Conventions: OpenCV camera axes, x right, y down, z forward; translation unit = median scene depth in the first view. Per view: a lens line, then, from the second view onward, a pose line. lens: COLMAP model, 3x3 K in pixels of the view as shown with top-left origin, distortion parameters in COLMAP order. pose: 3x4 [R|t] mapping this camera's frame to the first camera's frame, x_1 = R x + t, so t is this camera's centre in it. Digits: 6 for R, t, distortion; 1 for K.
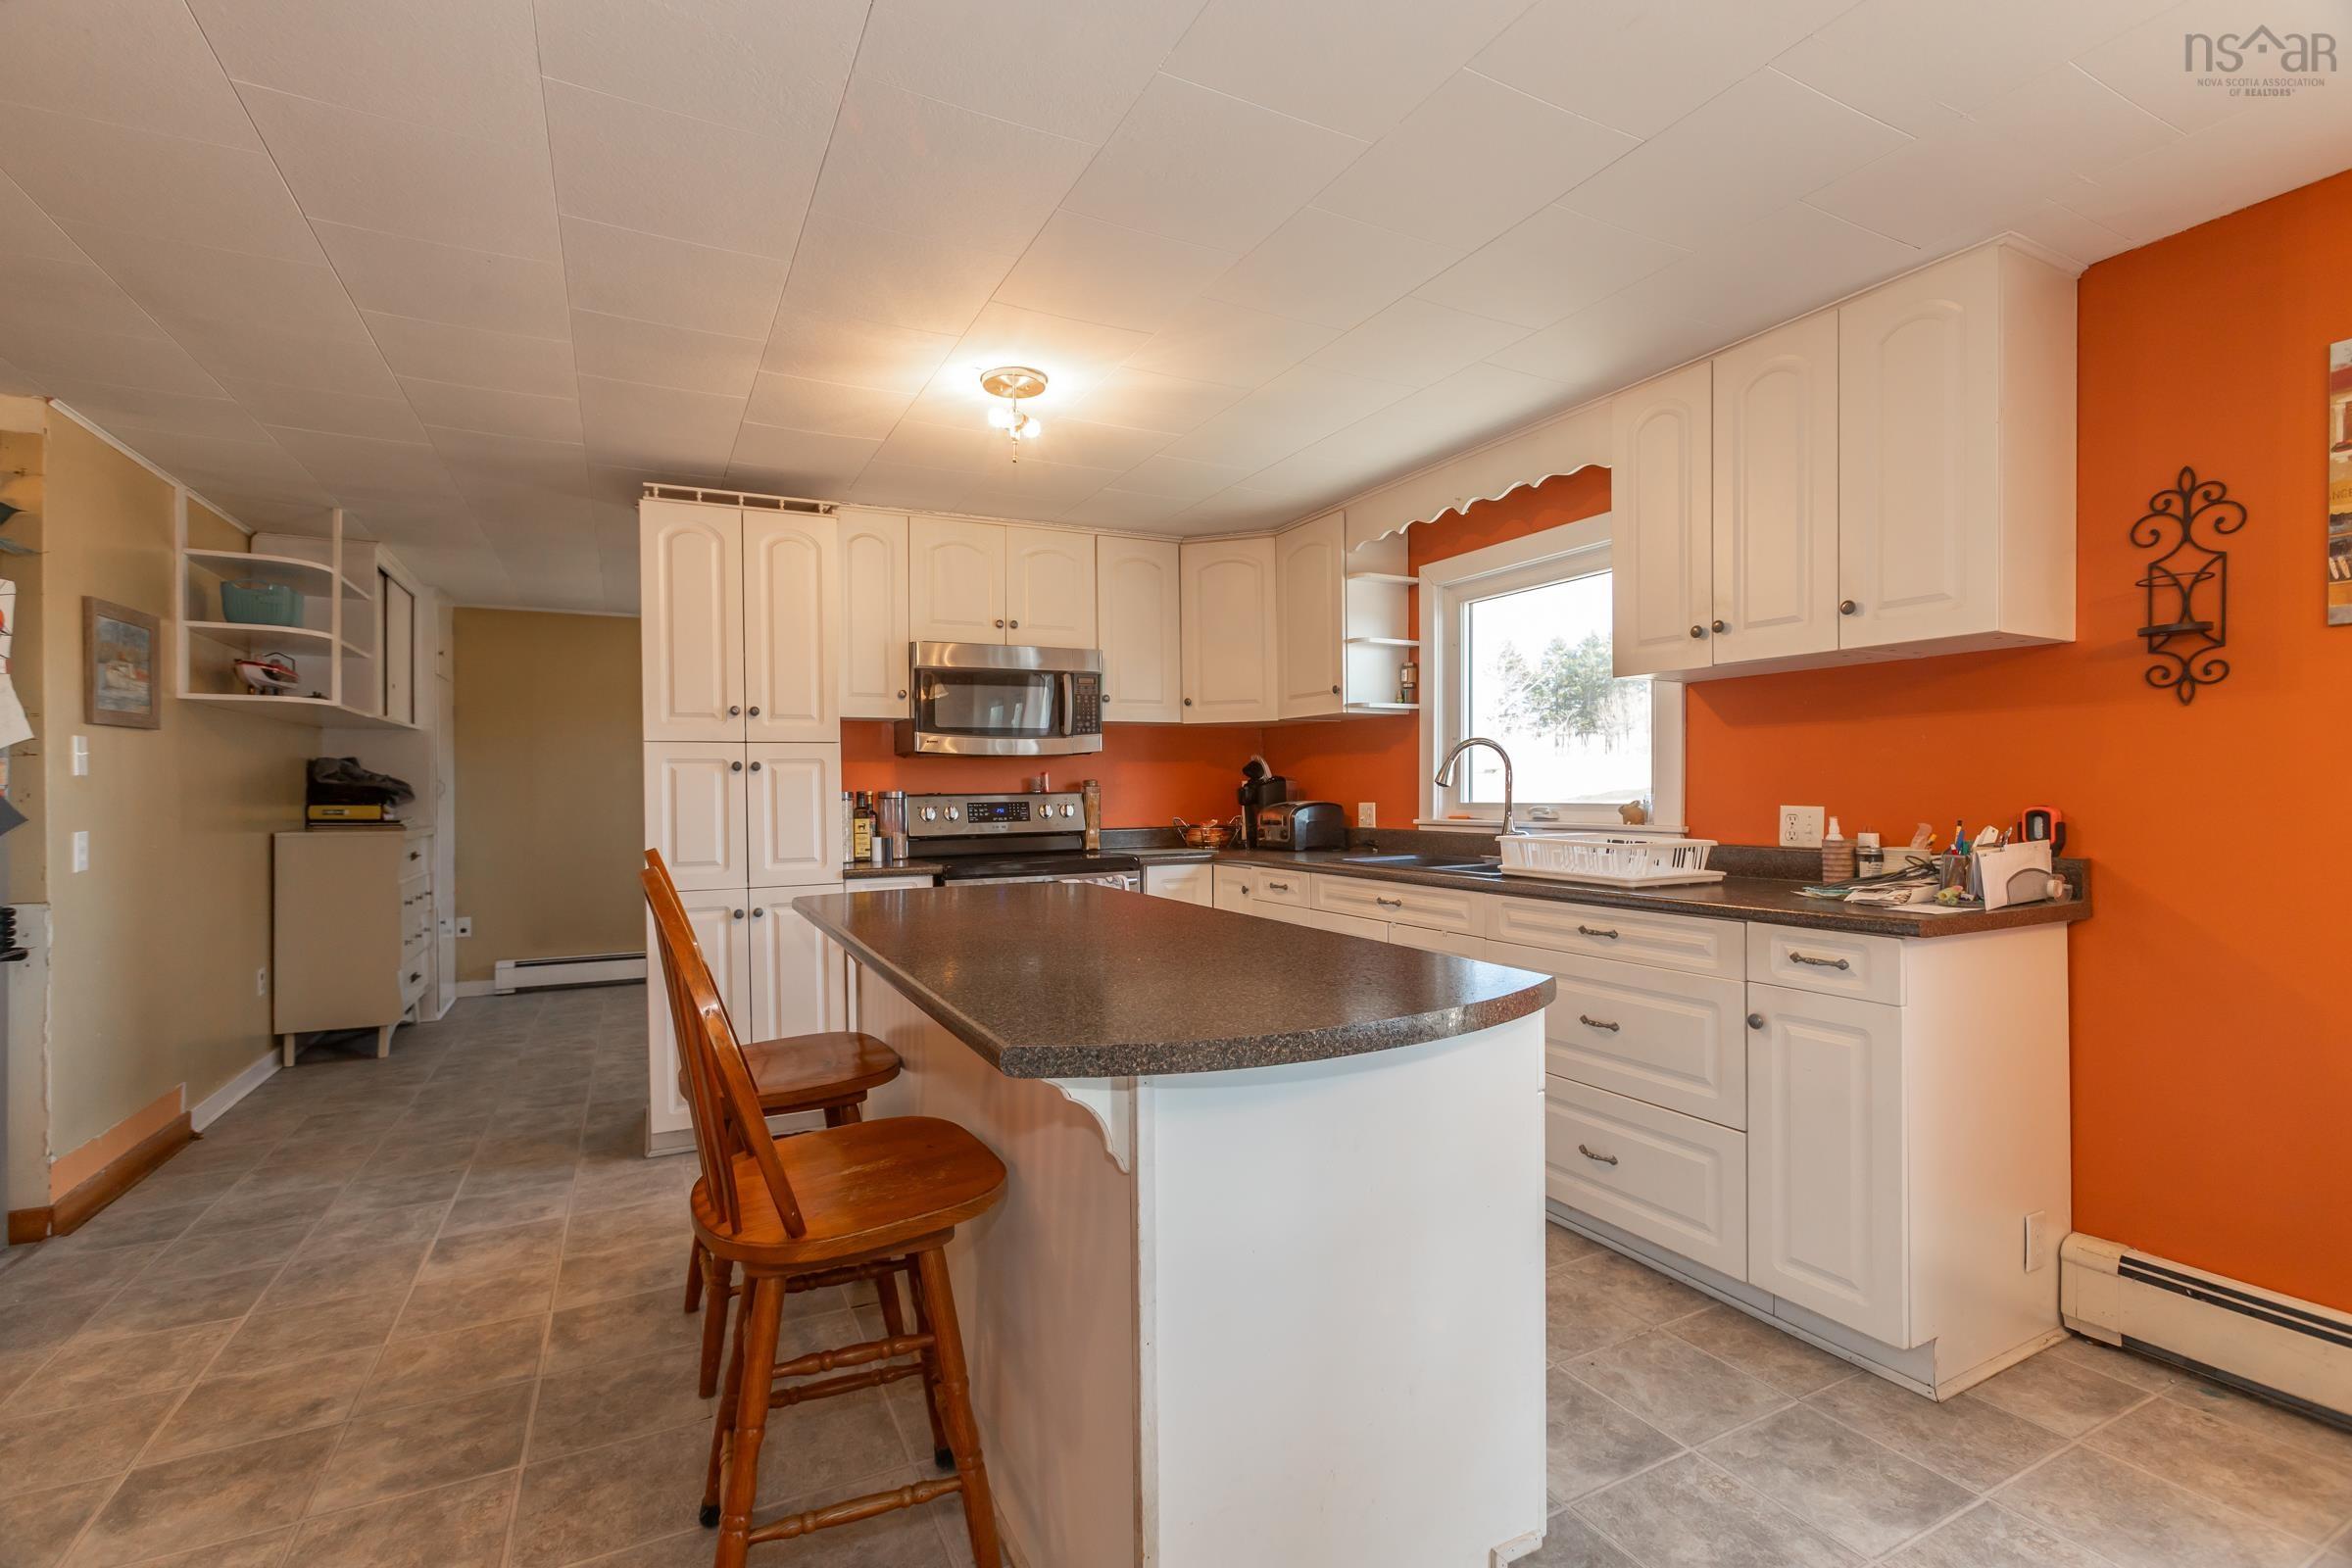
lens RADIAL K [[1043.1, 0, 1166.8], [0, 1043.1, 790.3], [0, 0, 1]] dist [-0.029270, 0.020037]
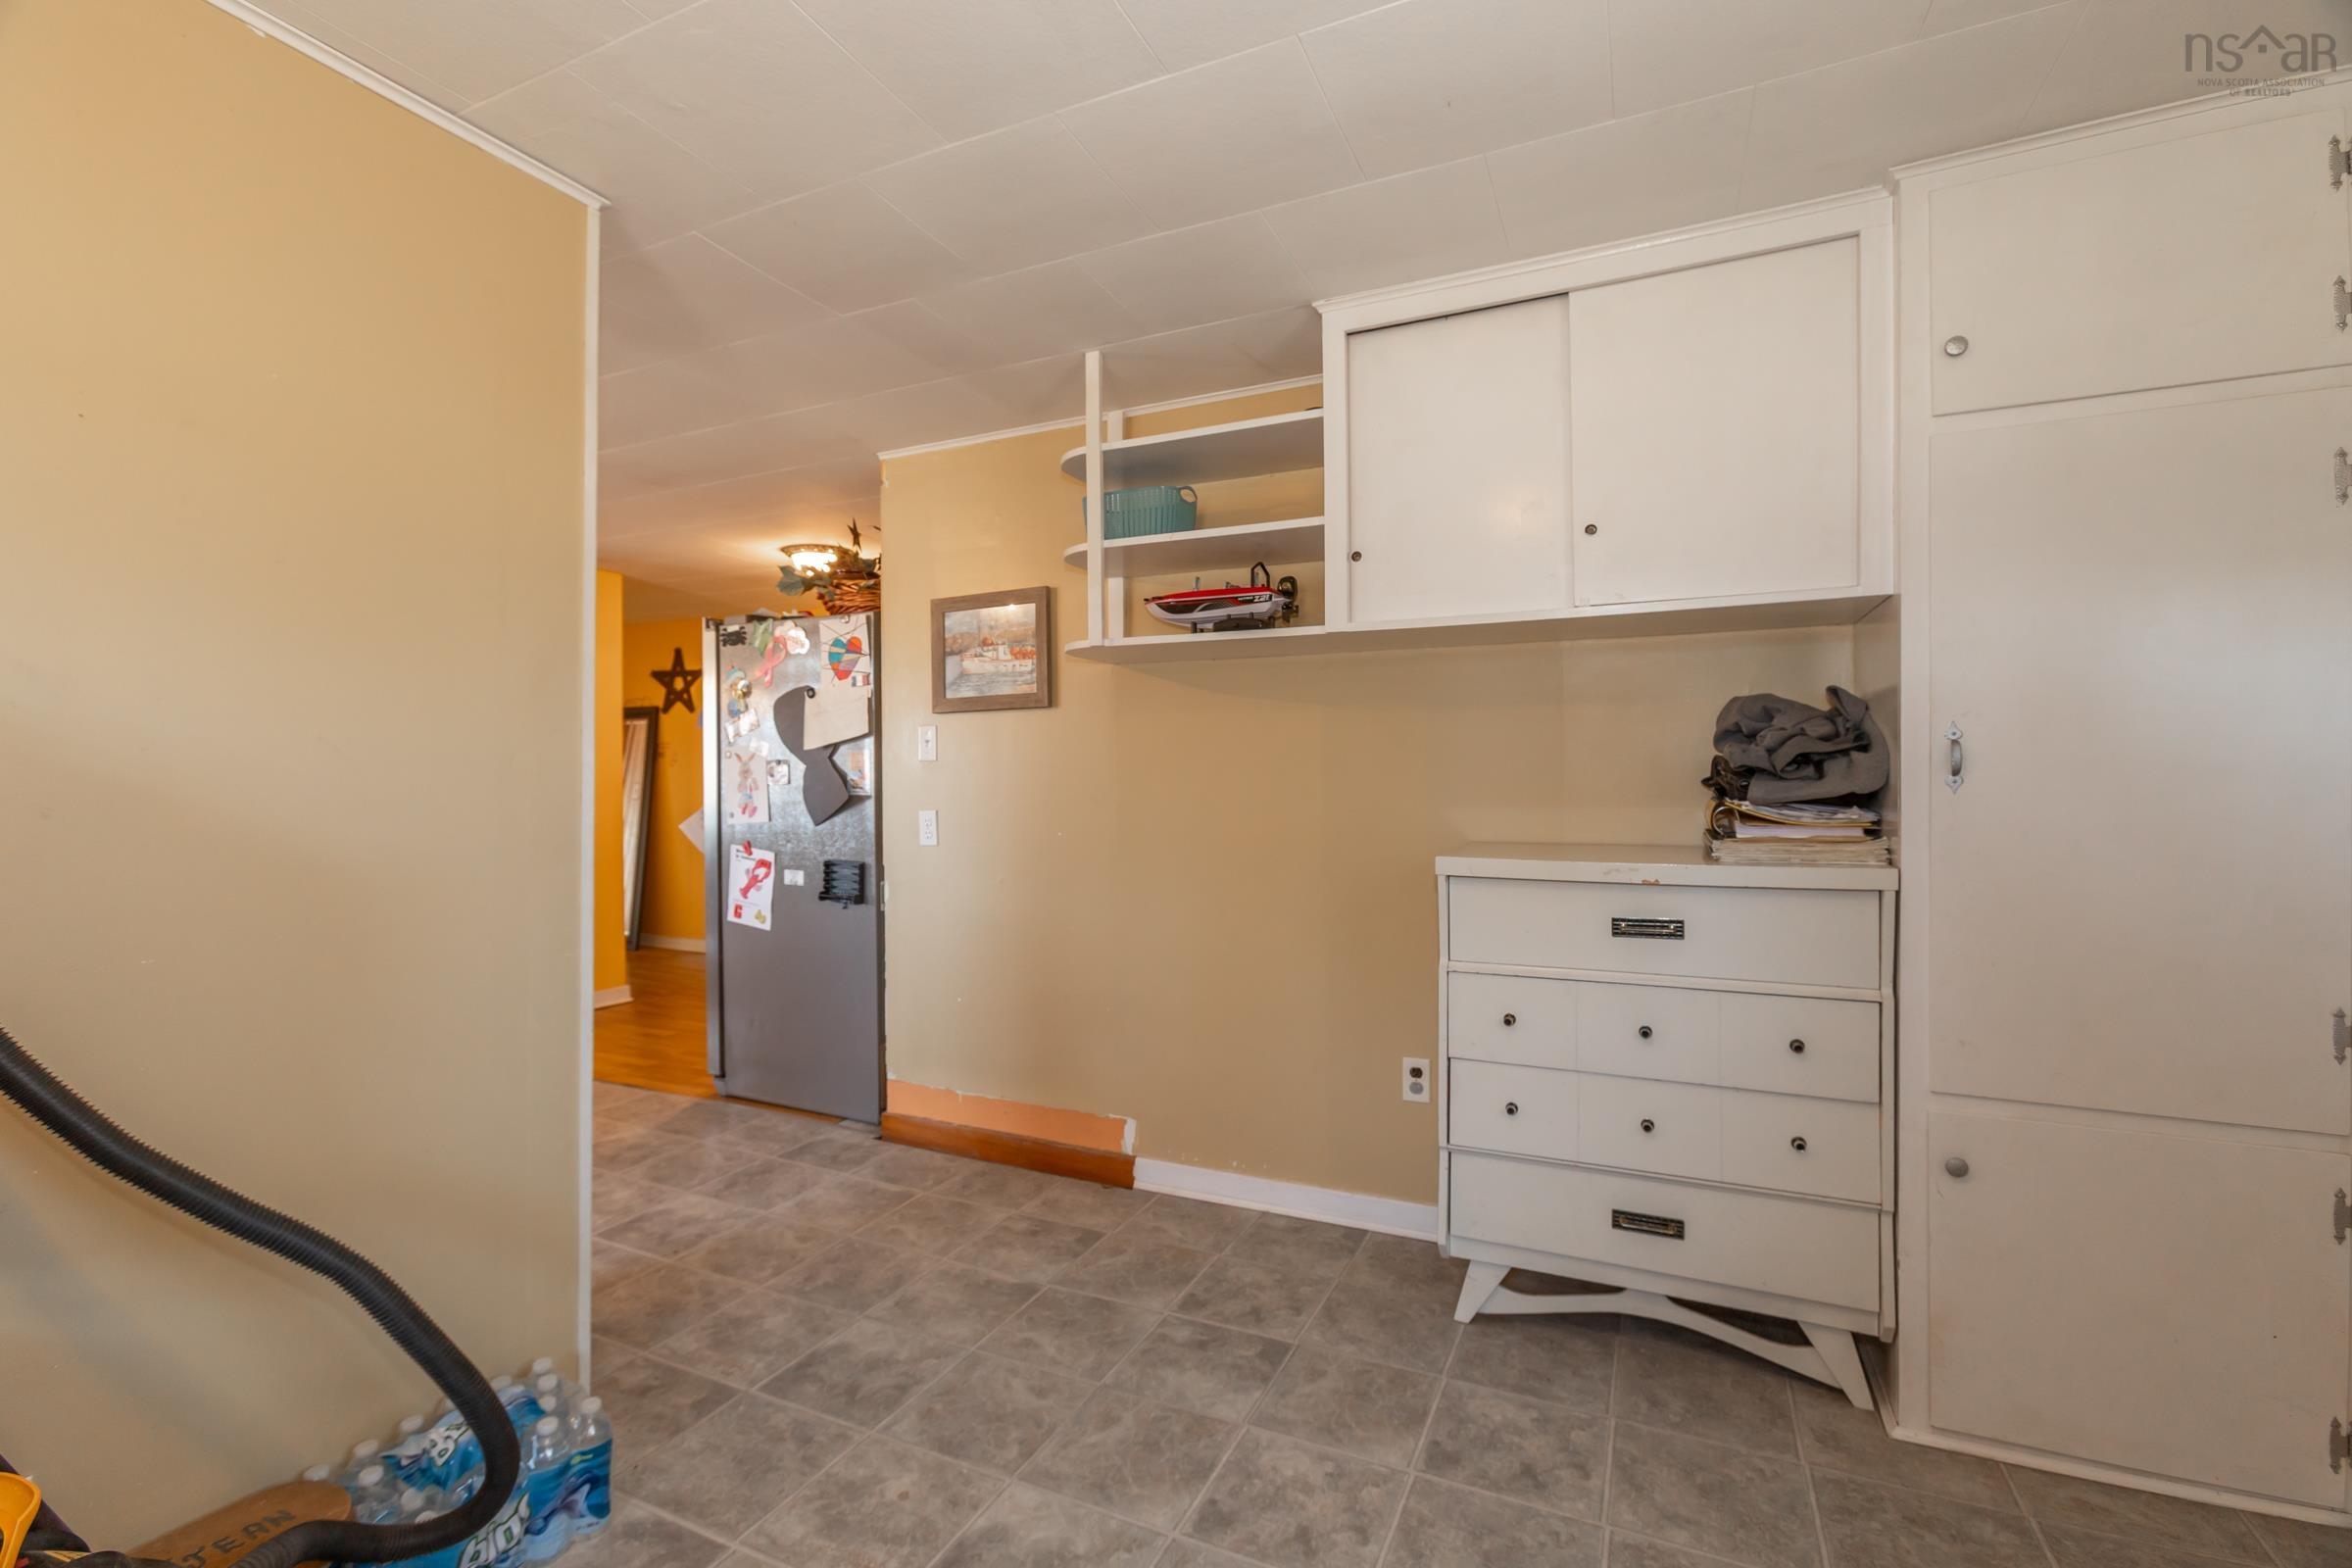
lens RADIAL K [[1058.6, 0, 1175.6], [0, 1058.6, 775.8], [0, 0, 1]] dist [-0.029082, 0.034907]
pose [[-0.796477, 0.005206, -0.604647, -0.428267], [0.006895, 0.999976, -0.000473, 0.003973], [0.604630, -0.004546, -0.796494, 1.581136]]
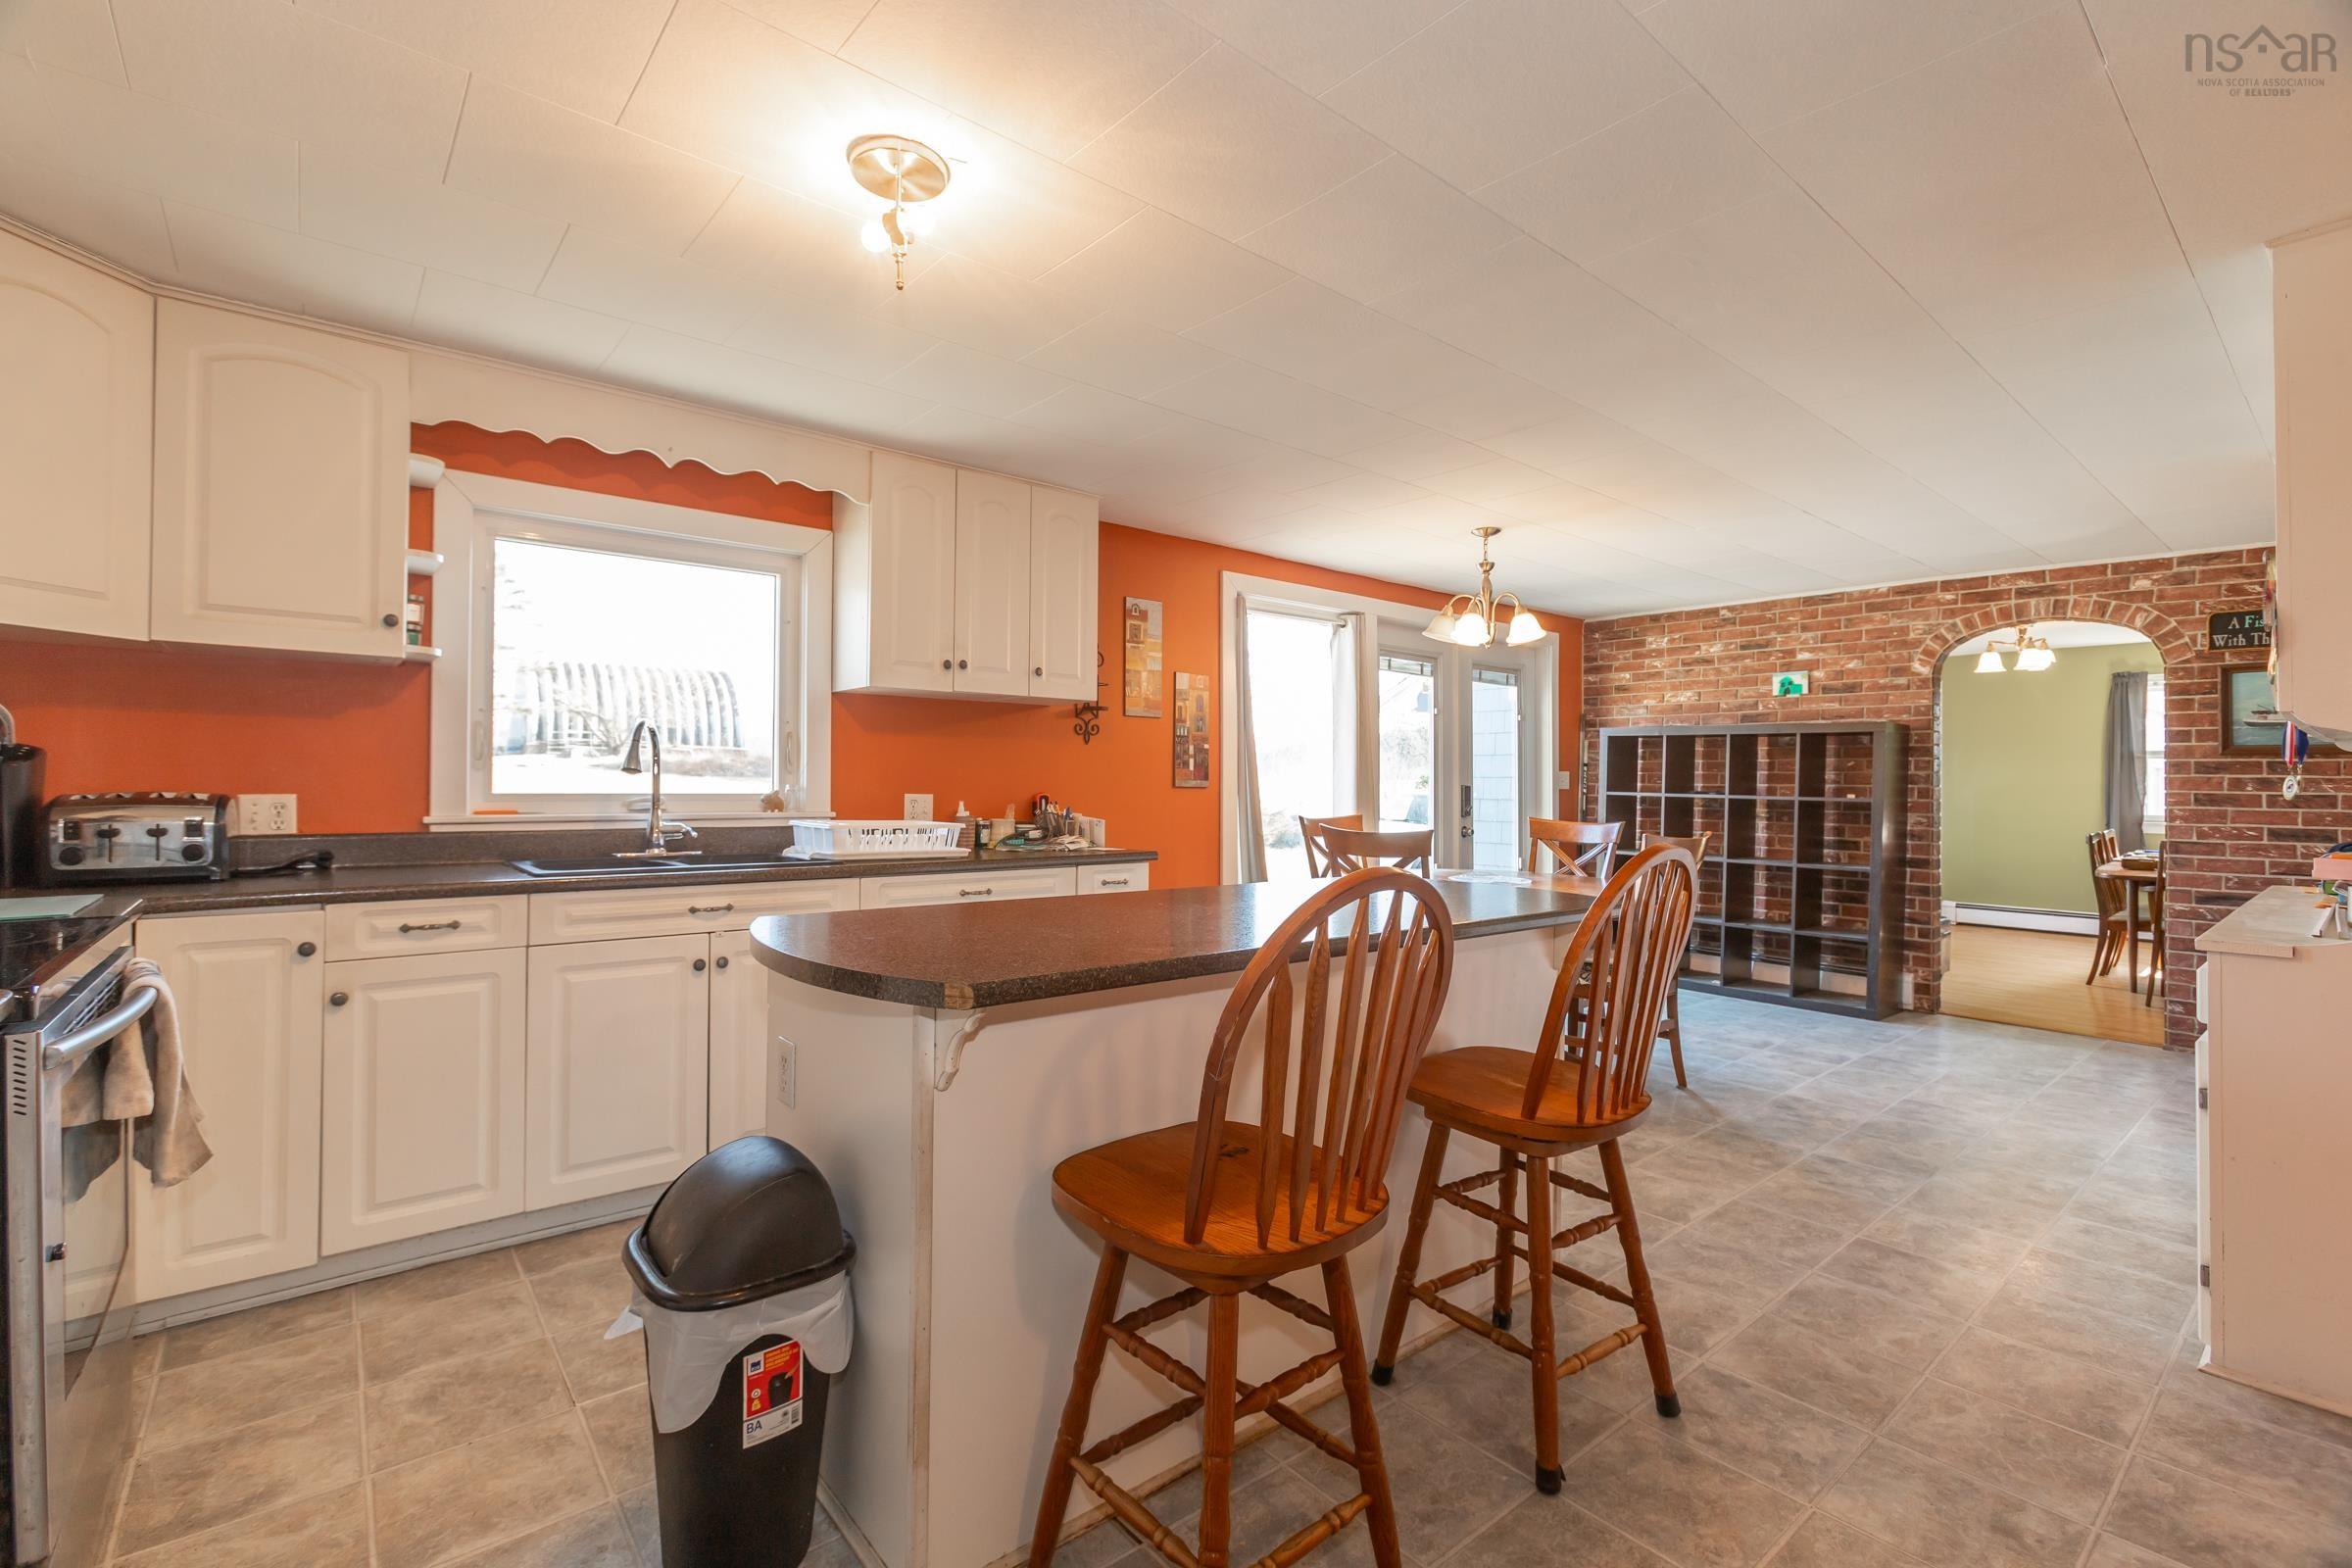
lens RADIAL K [[1044.7, 0, 1181.0], [0, 1044.7, 779.0], [0, 0, 1]] dist [-0.000734, 0.000077]
pose [[-0.227373, 0.012732, 0.973725, -0.591100], [-0.006166, 0.999876, -0.014514, 0.009397], [-0.973788, -0.009304, -0.227266, 0.686967]]
